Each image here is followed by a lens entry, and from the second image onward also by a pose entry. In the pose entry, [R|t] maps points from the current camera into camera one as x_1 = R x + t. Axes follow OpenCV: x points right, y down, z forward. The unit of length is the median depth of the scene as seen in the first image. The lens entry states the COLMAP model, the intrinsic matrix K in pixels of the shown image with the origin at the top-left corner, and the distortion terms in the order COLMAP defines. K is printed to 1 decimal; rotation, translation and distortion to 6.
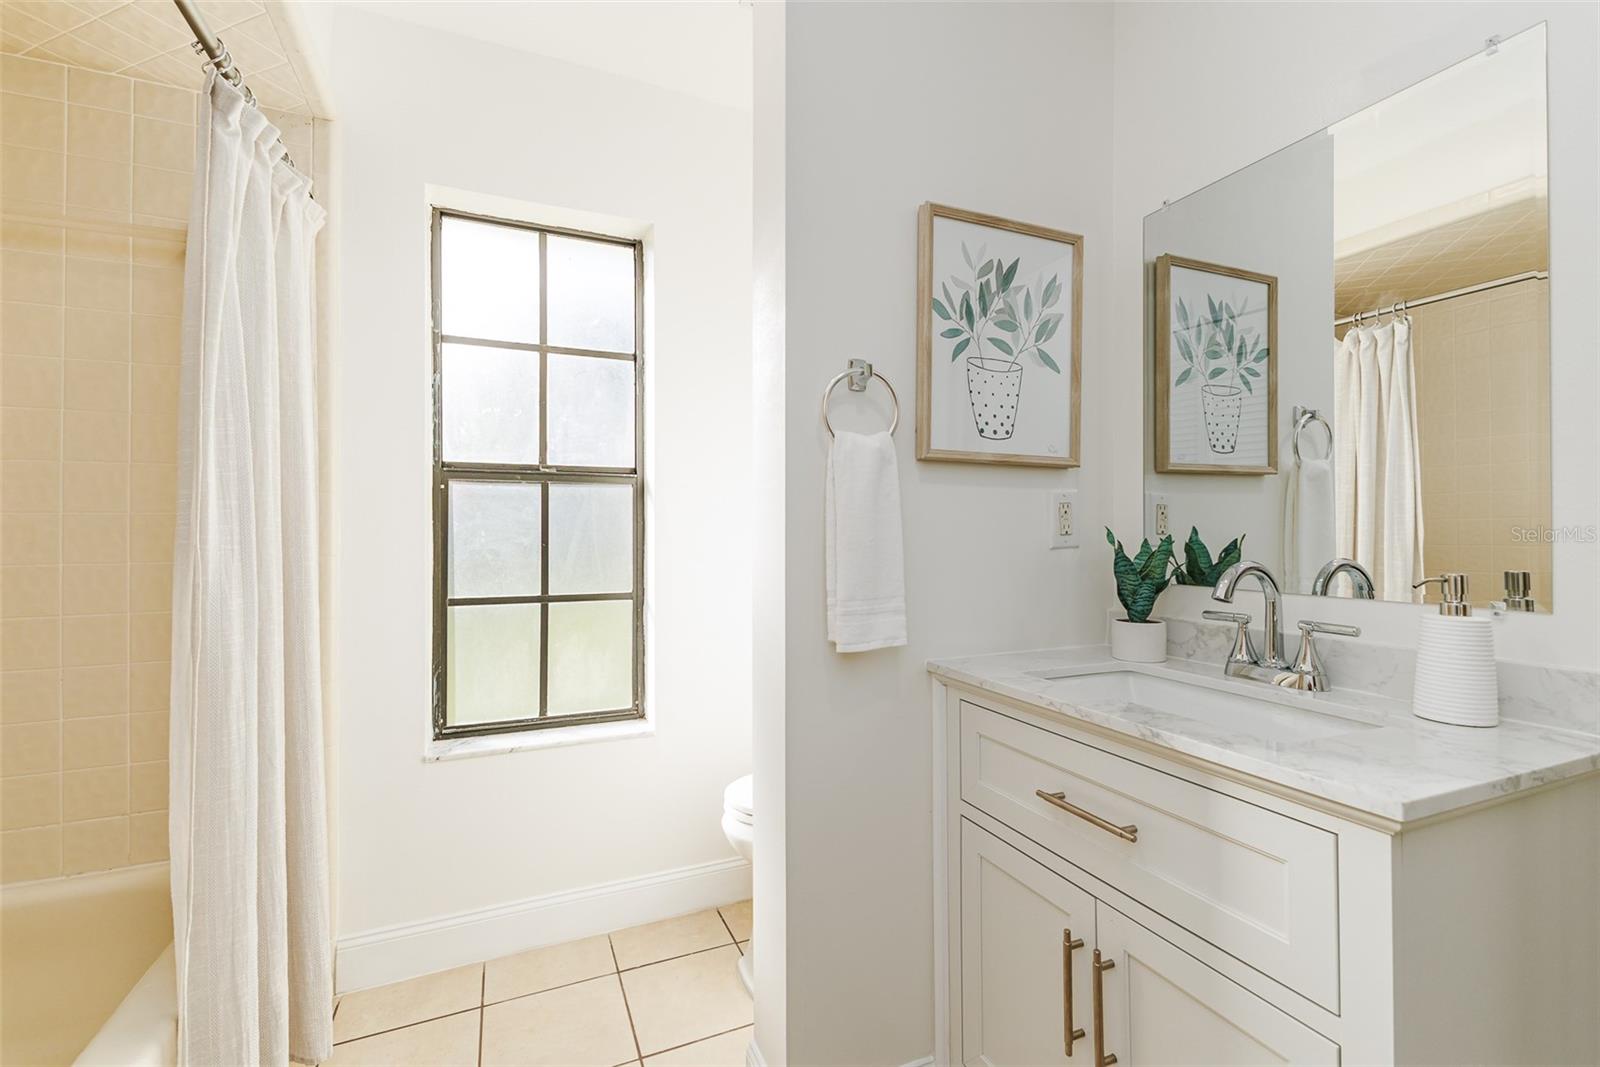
lens RADIAL K [[699.3, 0, 800.8], [0, 699.3, 526.1], [0, 0, 1]] dist [0.005362, -0.000936]
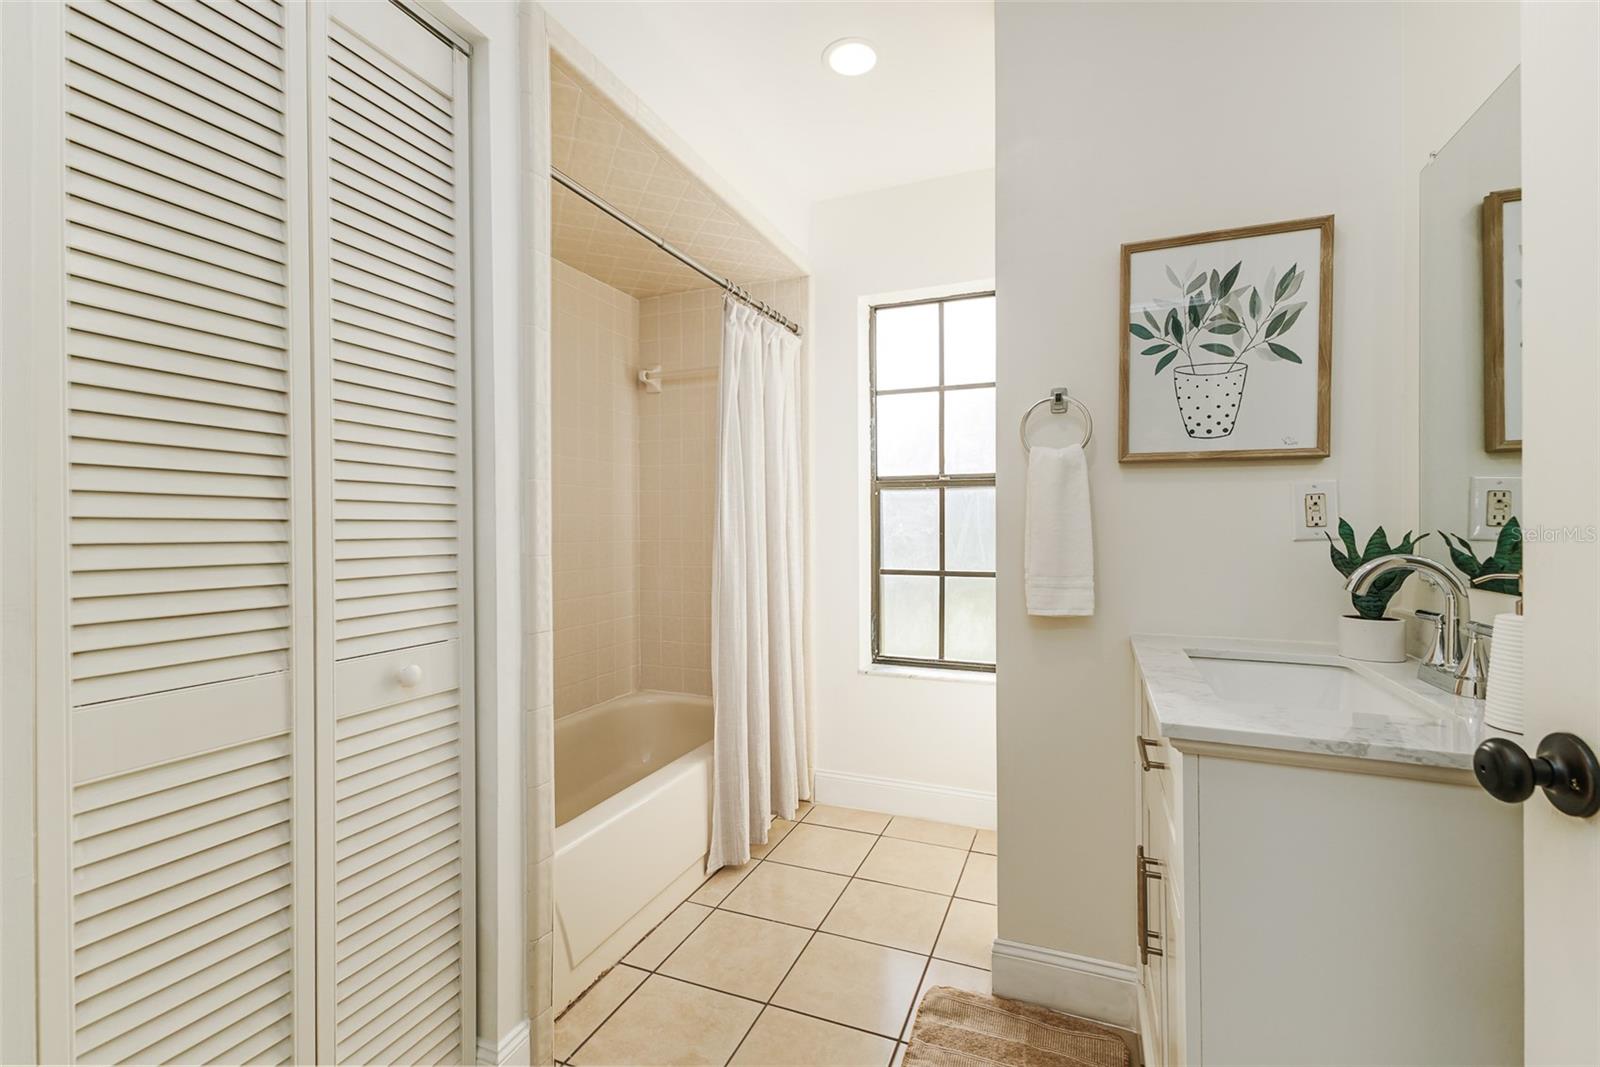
lens RADIAL K [[699.3, 0, 803.2], [0, 699.3, 531.0], [0, 0, 1]] dist [0.005362, -0.000936]
pose [[0.698826, 0.006319, -0.715264, 0.590273], [0.006791, 0.999857, 0.015469, -0.001592], [0.715260, -0.015668, 0.698683, -0.198404]]
